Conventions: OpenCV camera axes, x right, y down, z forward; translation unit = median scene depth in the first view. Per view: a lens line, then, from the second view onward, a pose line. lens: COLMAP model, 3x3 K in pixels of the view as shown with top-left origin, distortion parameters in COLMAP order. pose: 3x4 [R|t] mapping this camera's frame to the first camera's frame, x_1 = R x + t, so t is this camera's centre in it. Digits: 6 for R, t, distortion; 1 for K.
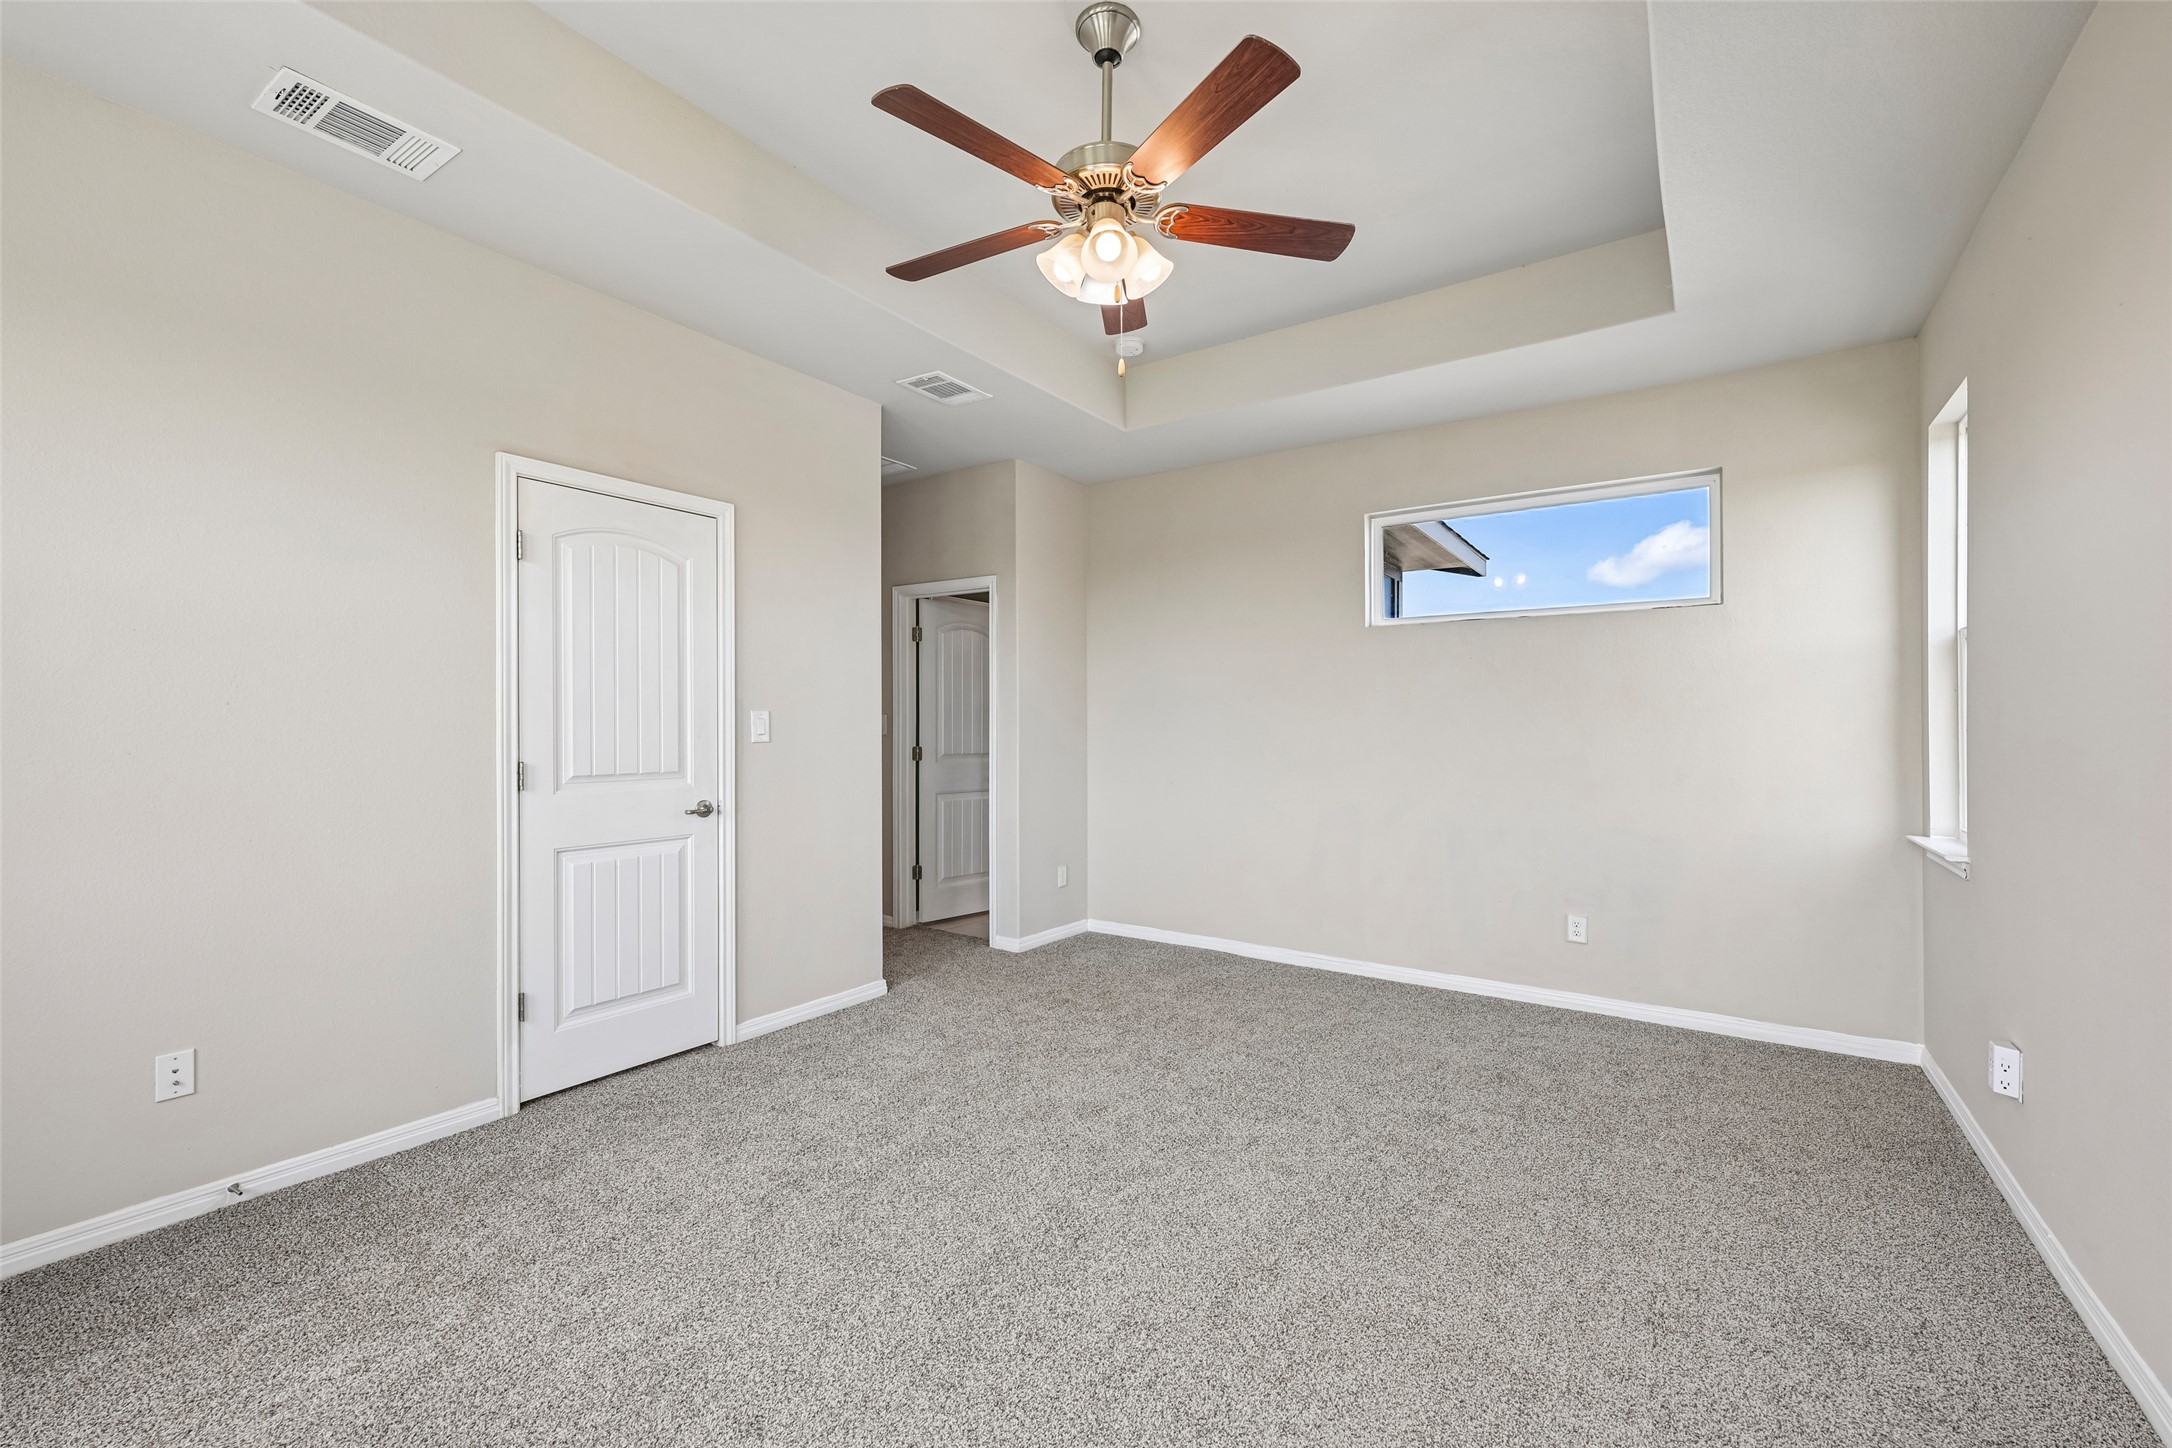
lens RADIAL K [[896.6, 0, 1084.3], [0, 896.6, 728.1], [0, 0, 1]] dist [-0.001363, -0.000111]
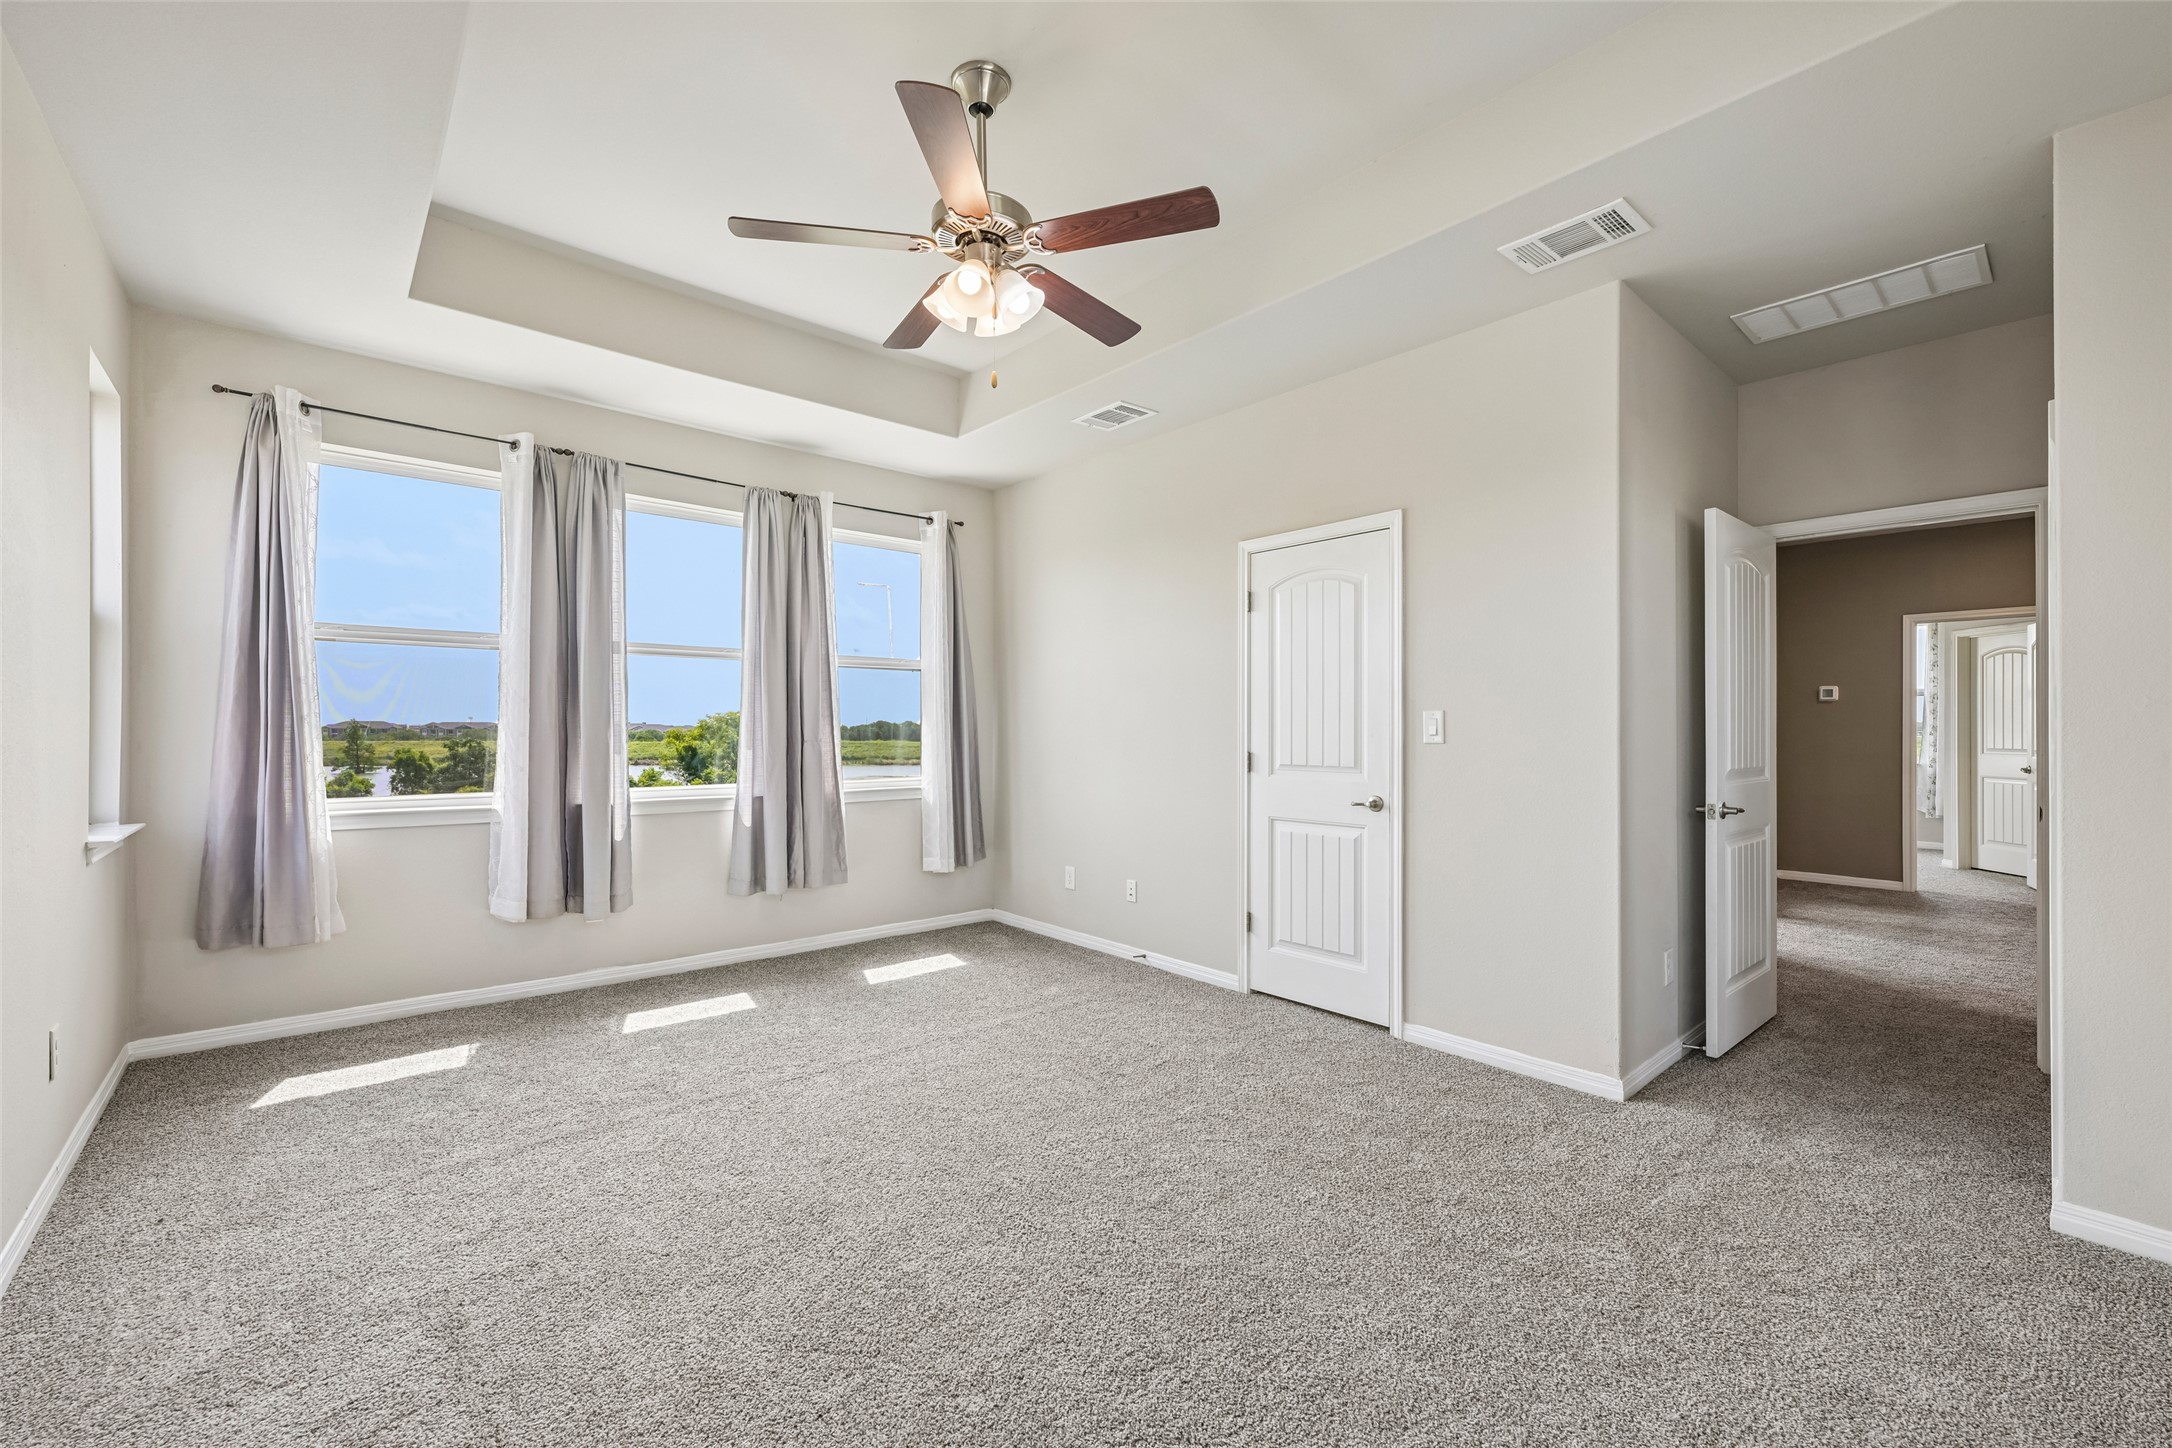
lens RADIAL K [[896.6, 0, 1075.2], [0, 896.6, 725.2], [0, 0, 1]] dist [-0.001363, -0.000111]
pose [[-0.258533, -0.002274, -0.966000, 0.776280], [0.001265, 0.999996, -0.002693, -0.001709], [0.966002, -0.001918, -0.258529, 1.023053]]
